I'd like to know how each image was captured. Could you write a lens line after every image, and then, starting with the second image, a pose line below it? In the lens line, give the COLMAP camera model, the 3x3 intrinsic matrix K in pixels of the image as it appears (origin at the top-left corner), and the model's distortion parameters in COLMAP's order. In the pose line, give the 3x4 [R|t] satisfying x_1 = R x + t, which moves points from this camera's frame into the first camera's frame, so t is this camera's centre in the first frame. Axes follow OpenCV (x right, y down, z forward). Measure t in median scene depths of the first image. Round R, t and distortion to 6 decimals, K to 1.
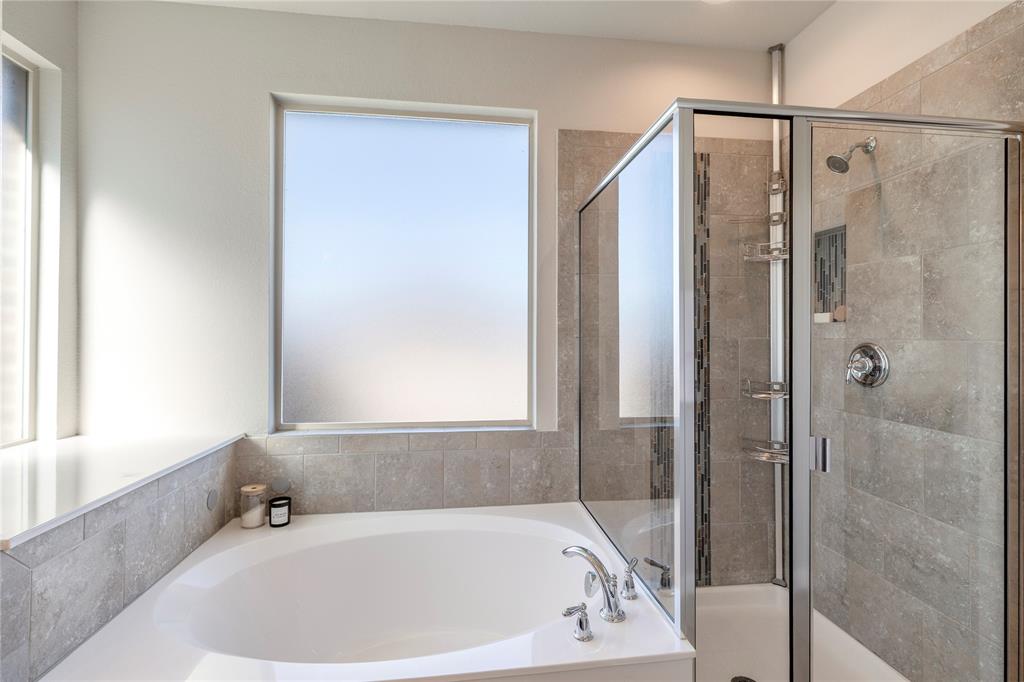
lens RADIAL K [[477.1, 0, 511.2], [0, 477.1, 330.4], [0, 0, 1]] dist [0.002552, 0.000325]
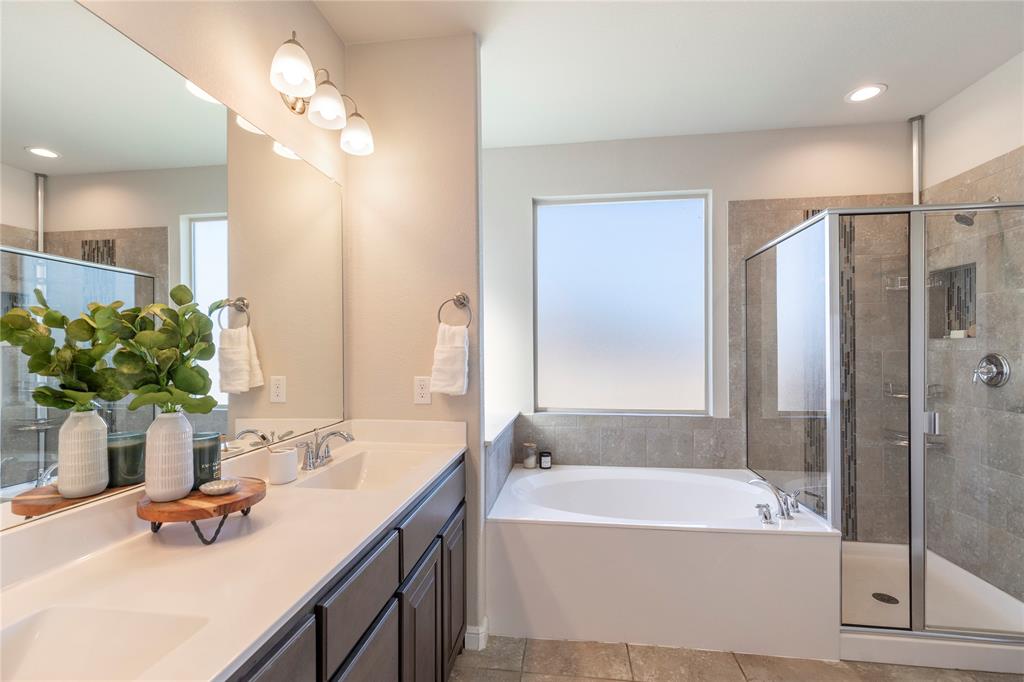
lens RADIAL K [[477.1, 0, 501.5], [0, 477.1, 348.9], [0, 0, 1]] dist [0.002552, 0.000325]
pose [[0.966928, -0.007034, -0.254951, -0.191448], [0.008993, 0.999938, 0.006519, -0.006529], [0.254889, -0.008596, 0.966932, -0.524617]]
